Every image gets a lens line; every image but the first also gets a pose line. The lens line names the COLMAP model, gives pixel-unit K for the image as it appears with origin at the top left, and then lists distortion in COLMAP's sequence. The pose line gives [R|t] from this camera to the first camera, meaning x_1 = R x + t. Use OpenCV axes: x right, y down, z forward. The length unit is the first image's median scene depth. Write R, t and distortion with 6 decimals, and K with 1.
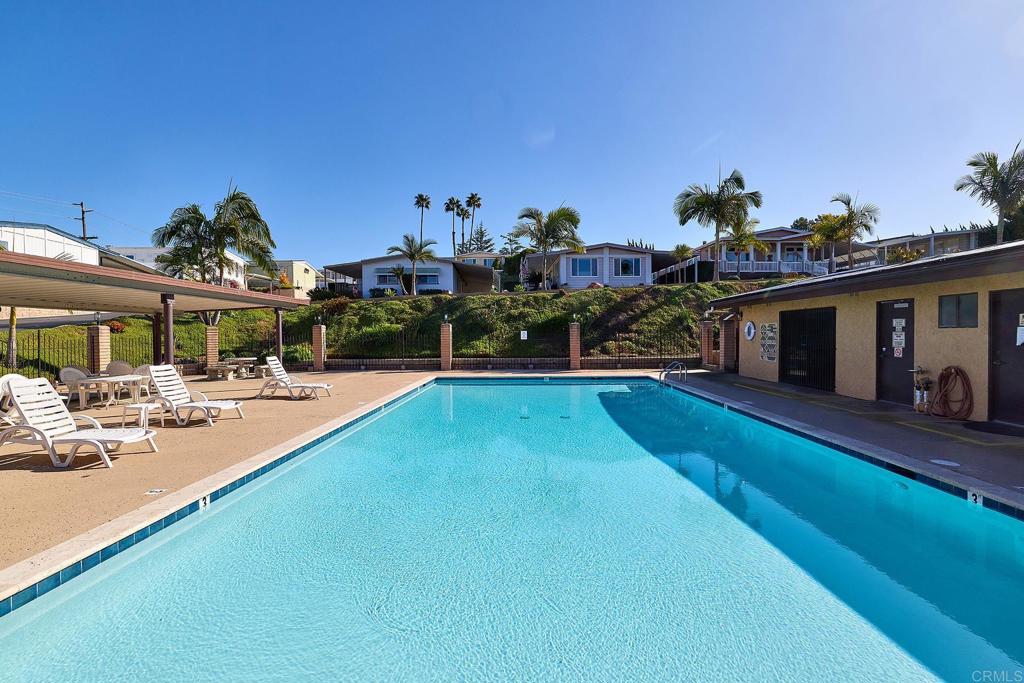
lens RADIAL K [[469.3, 0, 511.9], [0, 469.3, 343.4], [0, 0, 1]] dist [-0.002354, -0.000181]
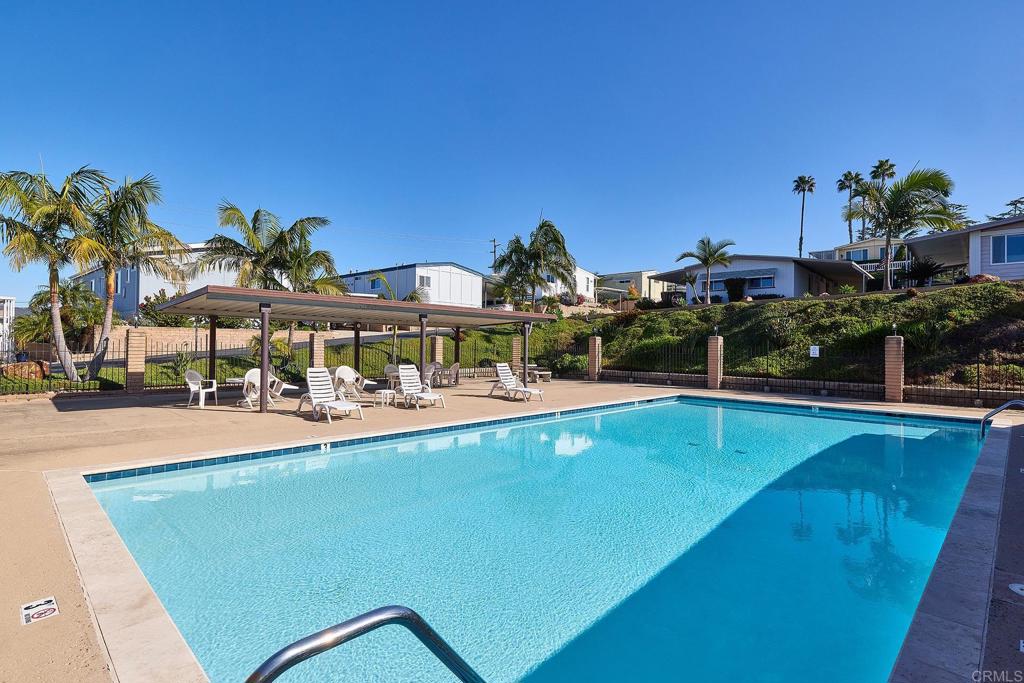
lens RADIAL K [[523.2, 0, 512.0], [0, 523.2, 338.5], [0, 0, 1]] dist [-0.001469, 0.000076]
pose [[0.725648, 0.008565, -0.688013, 0.229271], [-0.031879, 0.999267, -0.021183, -0.004040], [0.687327, 0.037305, 0.725389, 0.024093]]
